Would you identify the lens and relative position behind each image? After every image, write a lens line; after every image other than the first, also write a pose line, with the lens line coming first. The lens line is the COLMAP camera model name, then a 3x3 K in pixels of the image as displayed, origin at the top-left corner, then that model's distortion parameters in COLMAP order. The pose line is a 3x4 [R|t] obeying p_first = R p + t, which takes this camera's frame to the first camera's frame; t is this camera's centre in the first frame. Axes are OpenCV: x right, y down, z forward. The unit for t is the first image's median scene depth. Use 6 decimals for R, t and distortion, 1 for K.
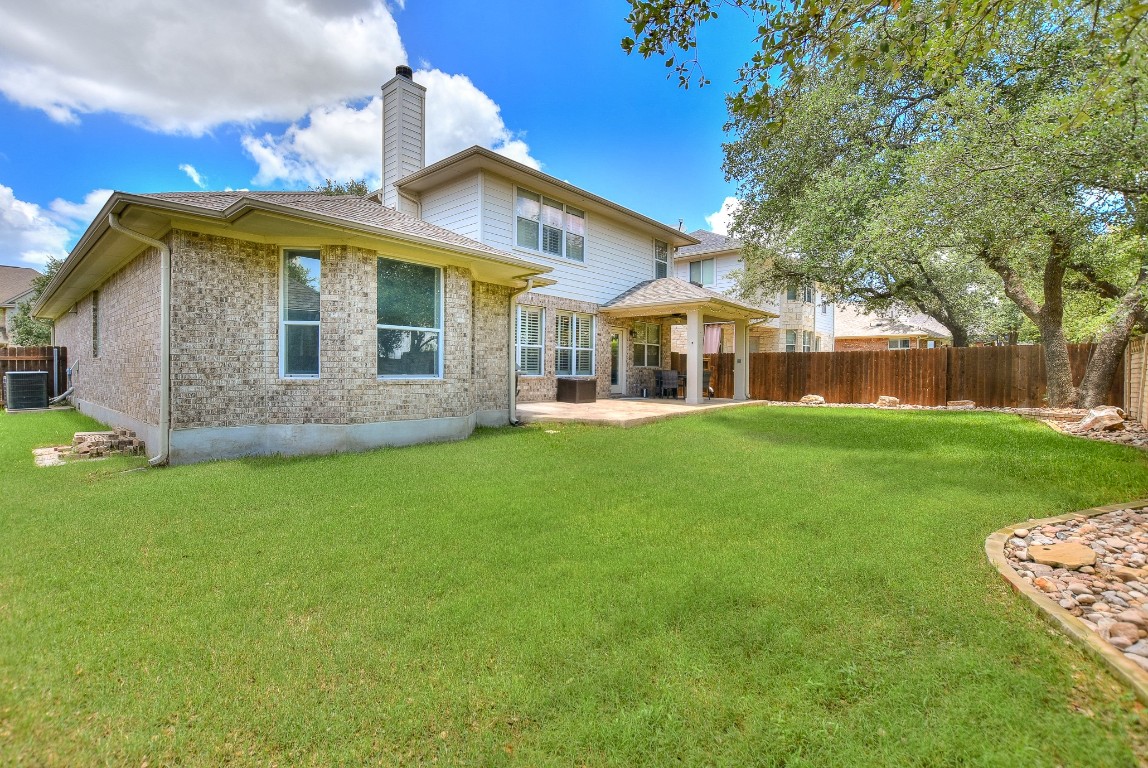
lens RADIAL K [[502.4, 0, 579.1], [0, 502.4, 376.4], [0, 0, 1]] dist [-0.002677, -0.000148]
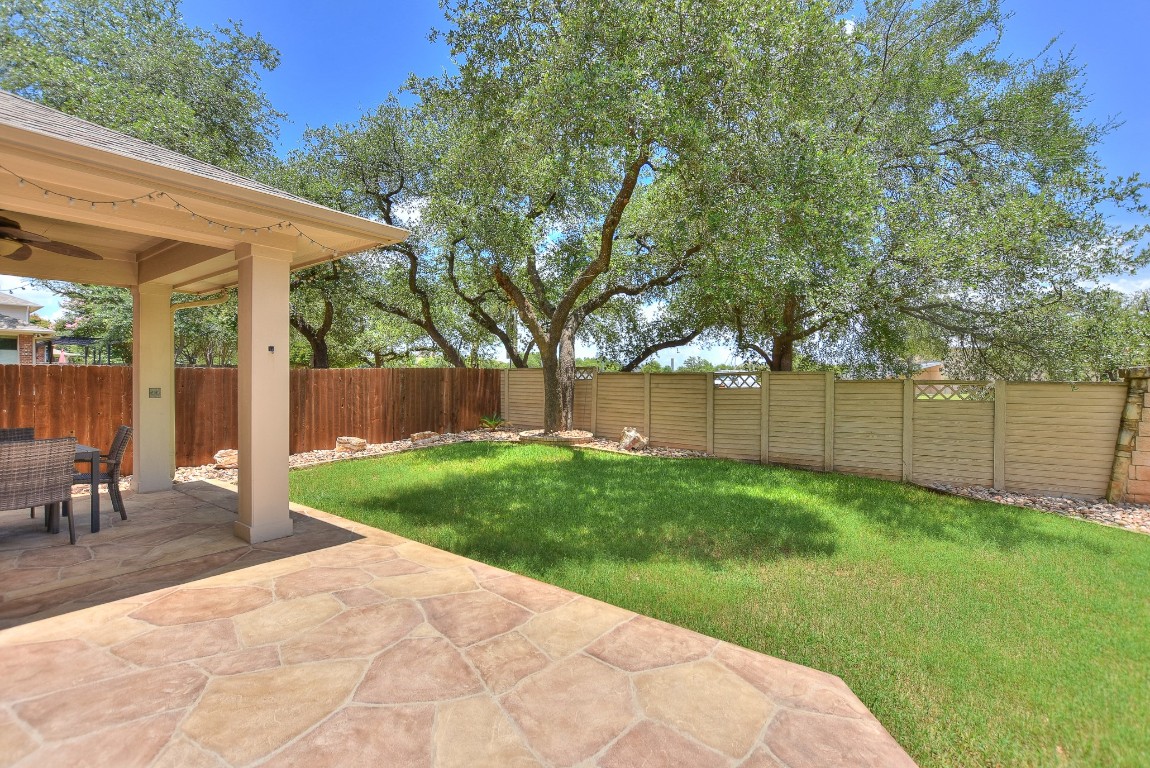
lens RADIAL K [[518.0, 0, 552.3], [0, 518.0, 377.0], [0, 0, 1]] dist [-0.015464, 0.002420]
pose [[-0.058608, -0.008738, 0.998243, -0.116632], [0.011117, 0.999894, 0.009405, -0.049774], [-0.998219, 0.011649, -0.058505, 0.807349]]
